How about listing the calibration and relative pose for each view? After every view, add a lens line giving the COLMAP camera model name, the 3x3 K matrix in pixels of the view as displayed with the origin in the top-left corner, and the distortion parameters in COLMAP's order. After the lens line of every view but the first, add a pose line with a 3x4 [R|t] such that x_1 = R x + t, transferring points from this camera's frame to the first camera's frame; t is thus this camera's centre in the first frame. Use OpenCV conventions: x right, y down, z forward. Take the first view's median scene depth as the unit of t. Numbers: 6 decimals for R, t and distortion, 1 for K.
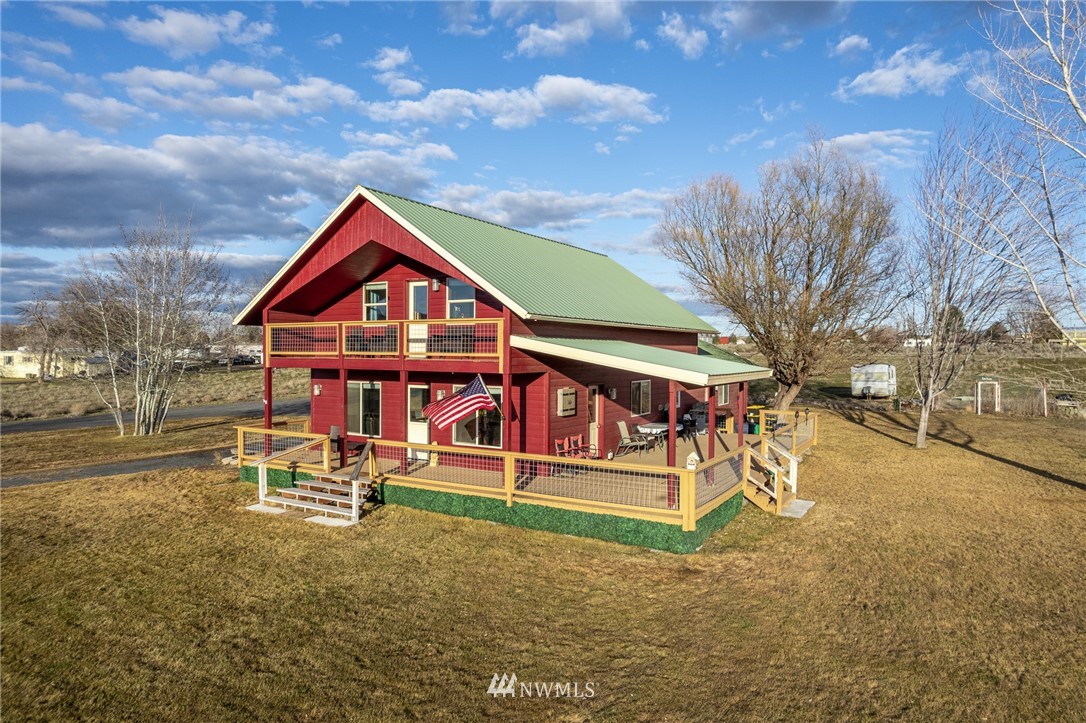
lens RADIAL K [[684.2, 0, 561.1], [0, 684.2, 364.2], [0, 0, 1]] dist [-0.074629, 0.065043]
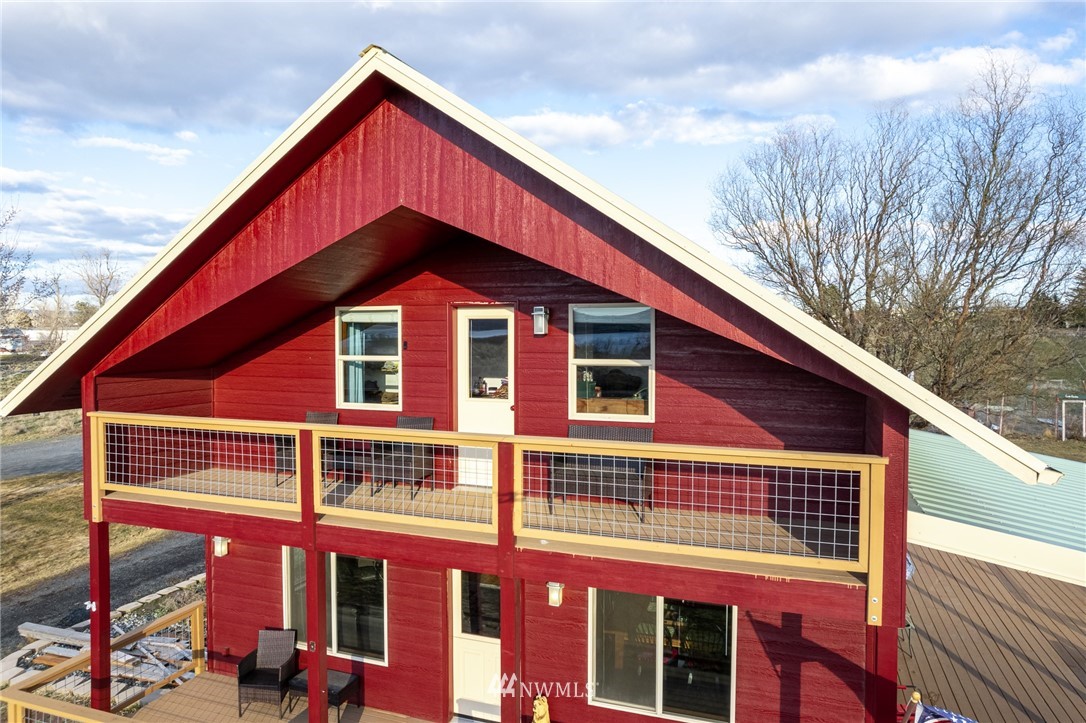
lens RADIAL K [[684.2, 0, 546.9], [0, 684.2, 341.0], [0, 0, 1]] dist [-0.077249, 0.063315]
pose [[0.985423, -0.008737, 0.169899, -0.240703], [0.007826, 0.999951, 0.006034, -0.102697], [-0.169944, -0.004617, 0.985443, 0.572538]]
